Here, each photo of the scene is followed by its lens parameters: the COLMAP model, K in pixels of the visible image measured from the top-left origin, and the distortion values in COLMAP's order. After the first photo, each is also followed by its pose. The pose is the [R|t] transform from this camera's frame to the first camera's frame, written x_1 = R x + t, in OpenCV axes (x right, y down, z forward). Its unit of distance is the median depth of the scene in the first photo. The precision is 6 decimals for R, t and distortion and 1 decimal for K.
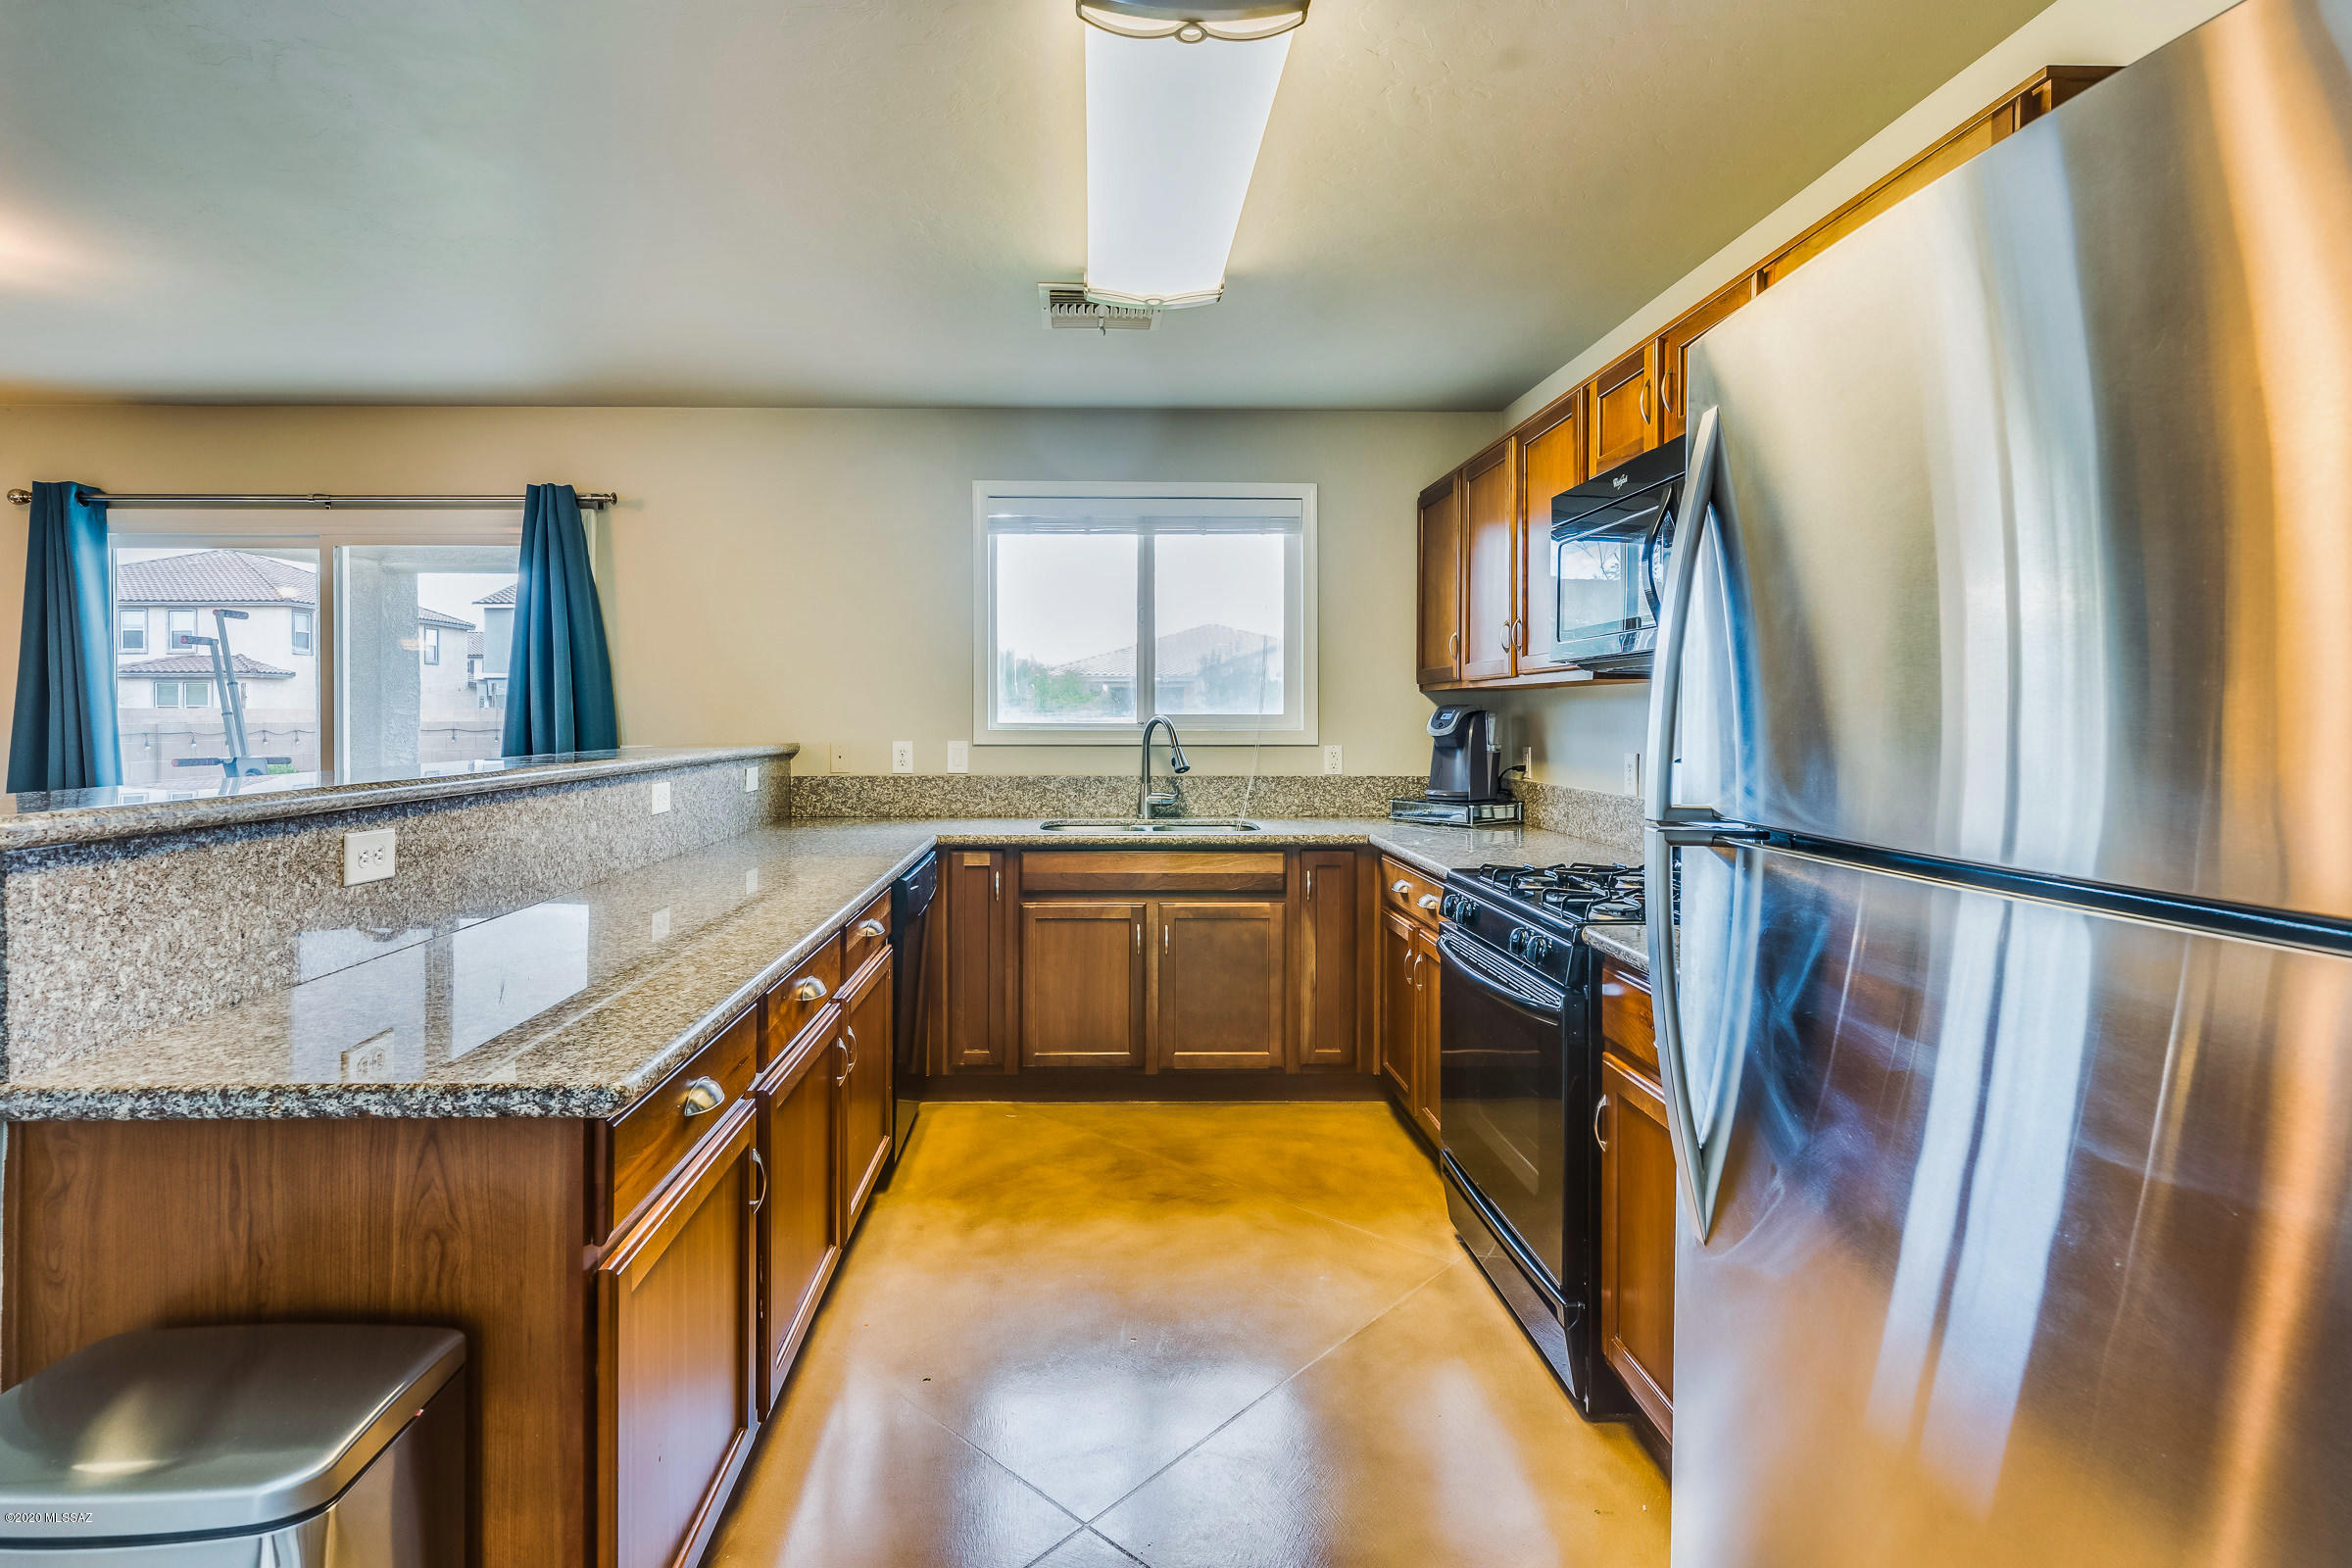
lens RADIAL K [[1139.9, 0, 1119.2], [0, 1139.9, 719.6], [0, 0, 1]] dist [0.000803, 0.002188]
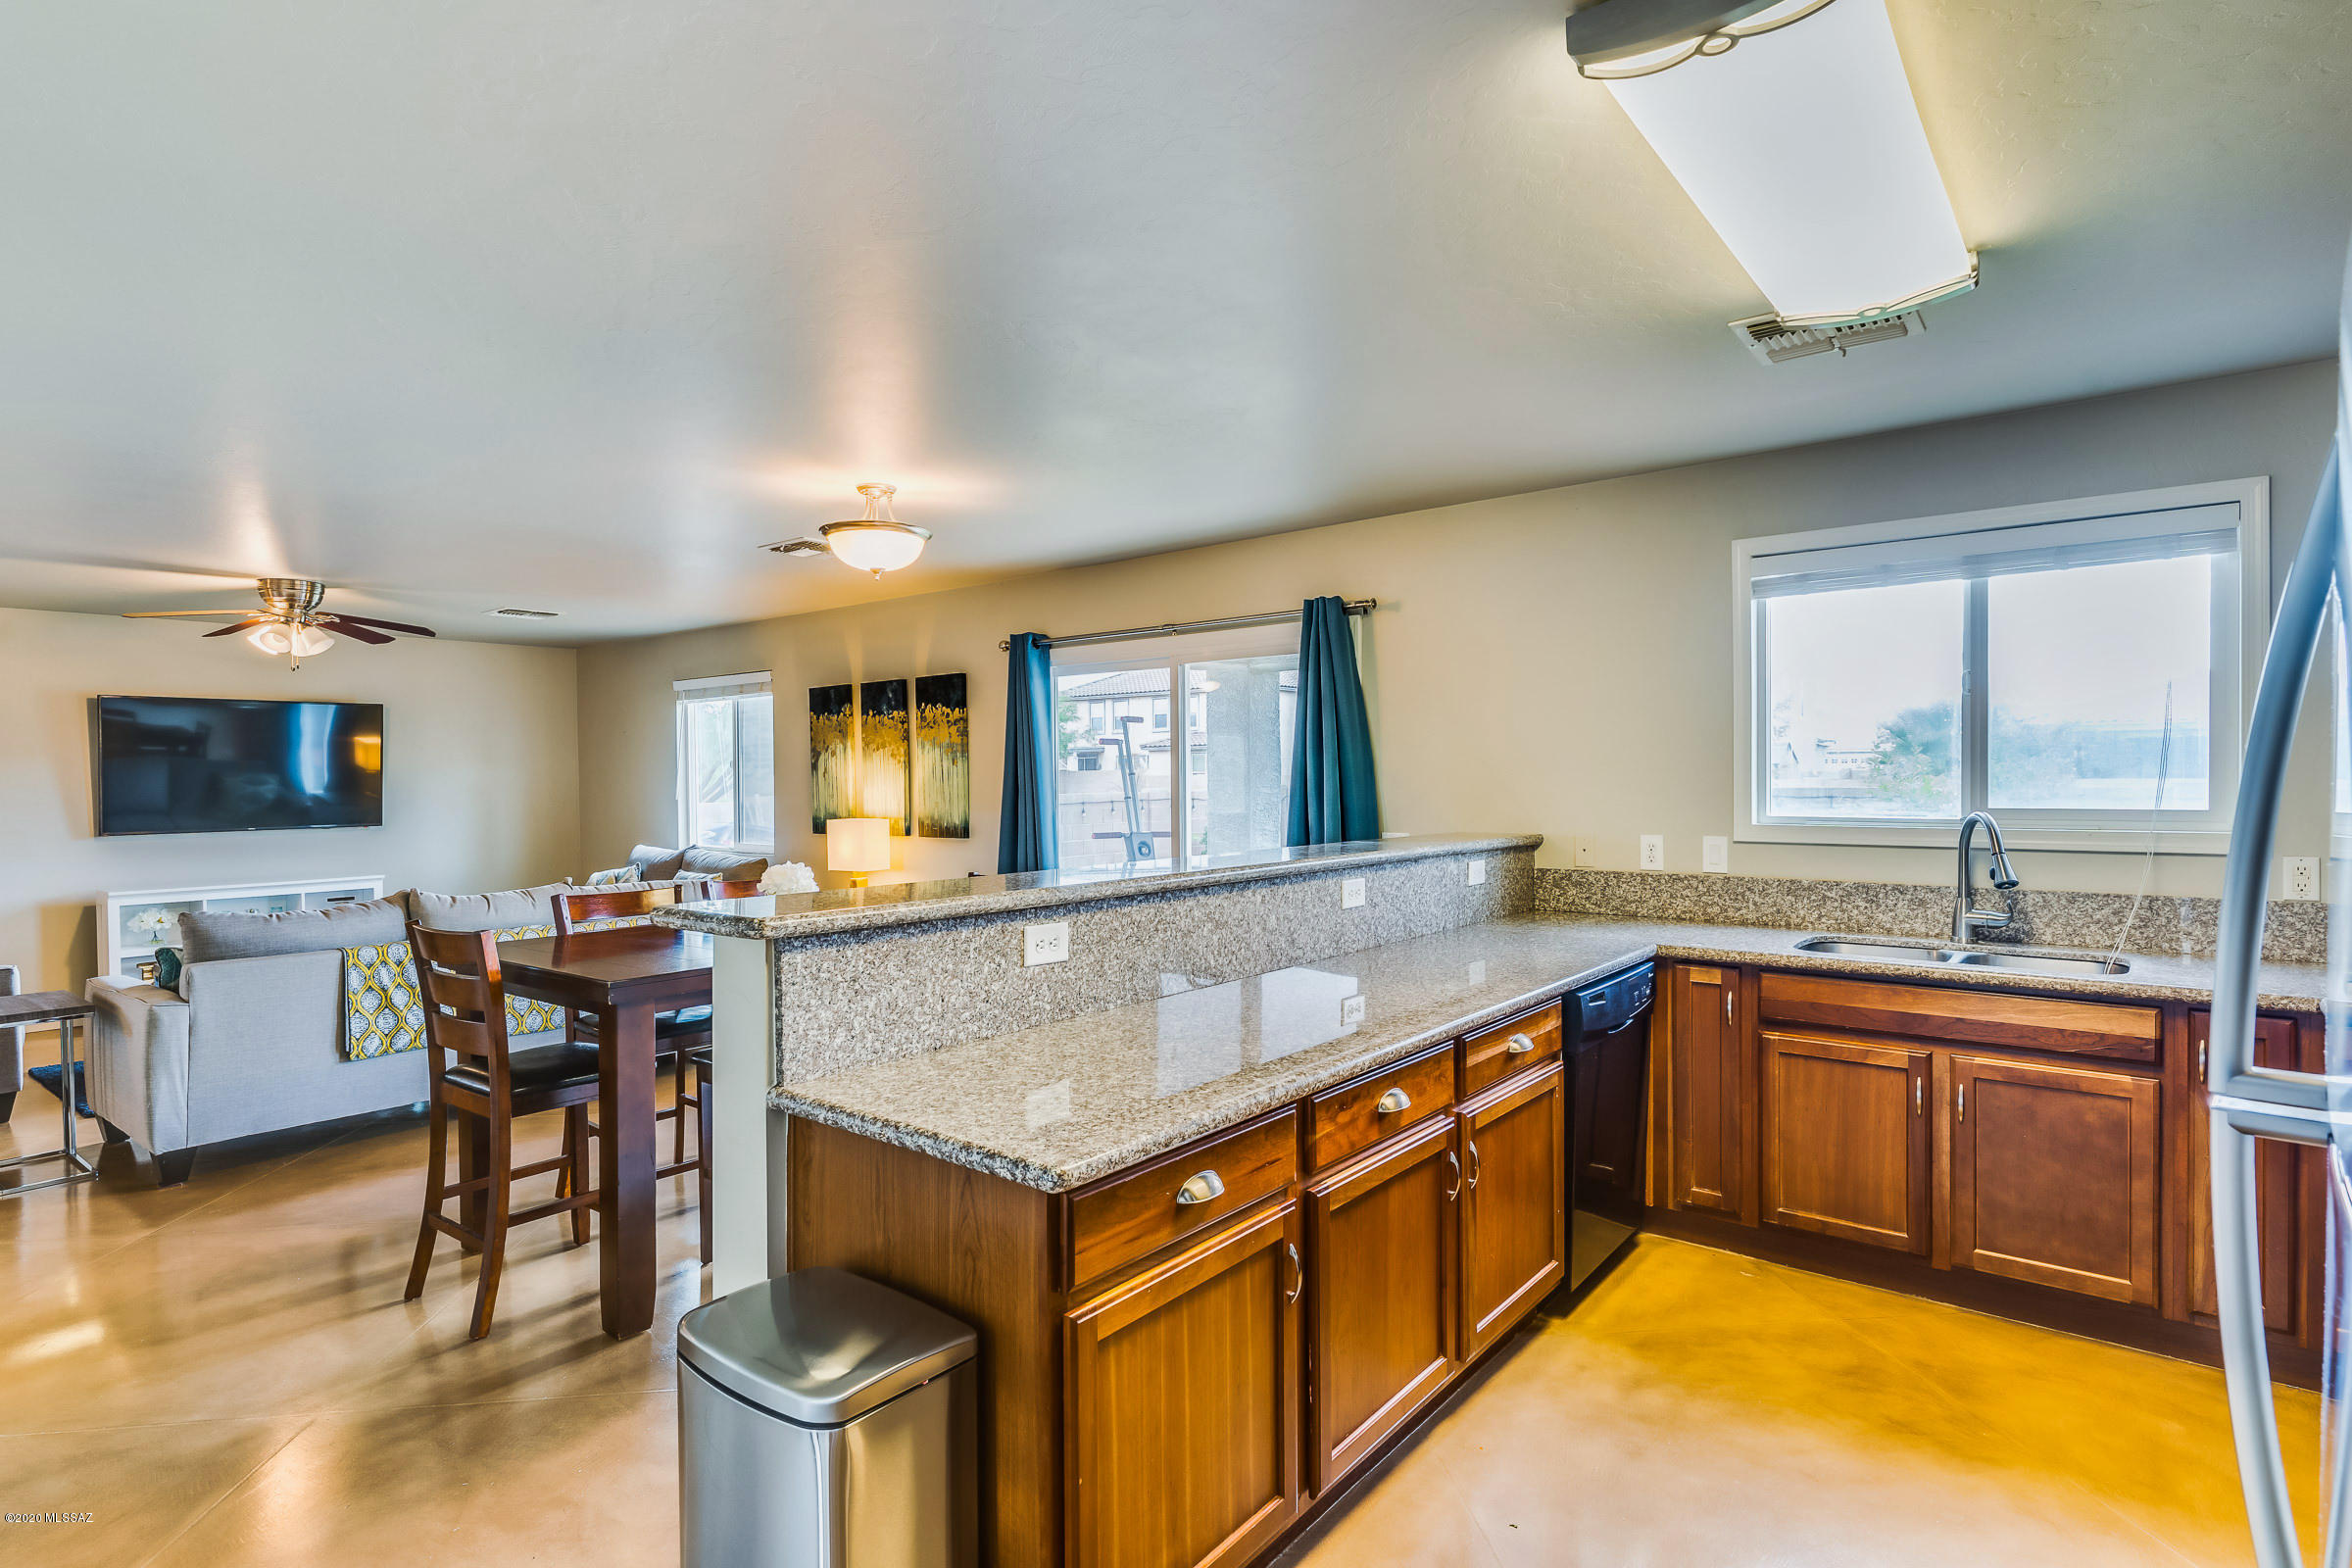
lens RADIAL K [[1174.9, 0, 1183.6], [0, 1174.9, 790.7], [0, 0, 1]] dist [0.001857, -0.000799]
pose [[0.763417, 0.001174, -0.645904, 0.142224], [0.005432, 0.999951, 0.008238, -0.028404], [0.645883, -0.009798, 0.763374, 0.037749]]
